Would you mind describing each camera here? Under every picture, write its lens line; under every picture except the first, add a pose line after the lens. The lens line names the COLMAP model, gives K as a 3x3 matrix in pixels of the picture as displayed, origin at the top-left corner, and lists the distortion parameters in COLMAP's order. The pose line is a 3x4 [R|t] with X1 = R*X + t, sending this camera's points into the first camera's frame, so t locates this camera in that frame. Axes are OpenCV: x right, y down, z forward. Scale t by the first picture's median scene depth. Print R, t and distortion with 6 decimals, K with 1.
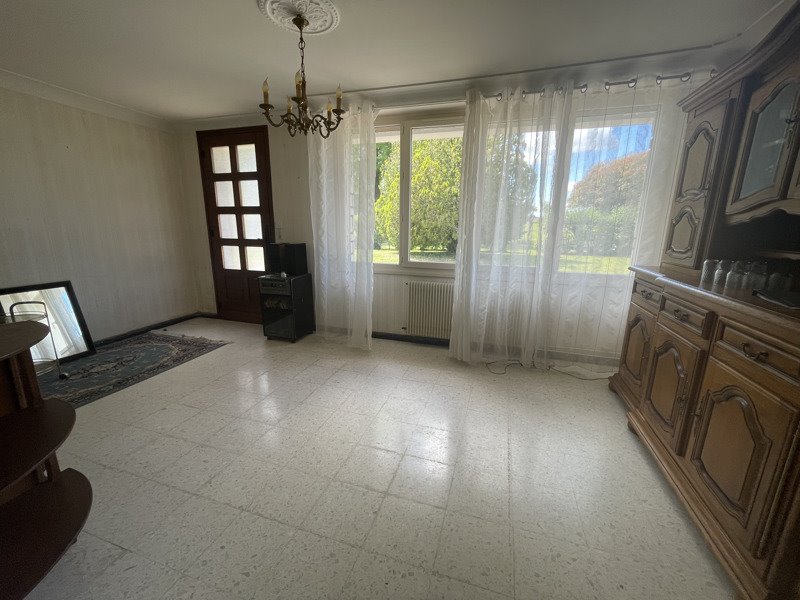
lens RADIAL K [[323.9, 0, 397.8], [0, 323.9, 298.3], [0, 0, 1]] dist [-0.020857, -0.000298]
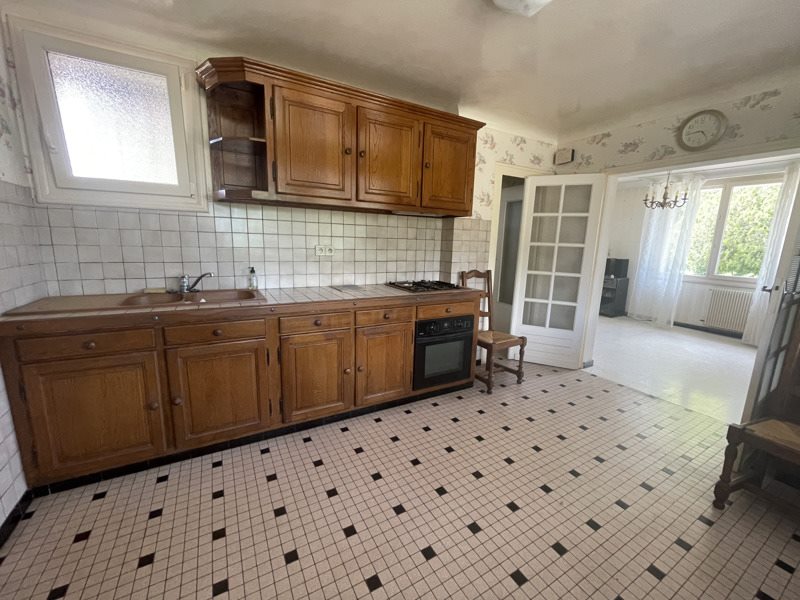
lens RADIAL K [[323.9, 0, 401.2], [0, 323.9, 298.8], [0, 0, 1]] dist [-0.020857, -0.000298]
pose [[0.733576, 0.139982, -0.665035, -0.034840], [-0.170882, 0.985111, 0.018861, 0.187636], [0.657773, 0.099807, 0.746574, -0.899636]]
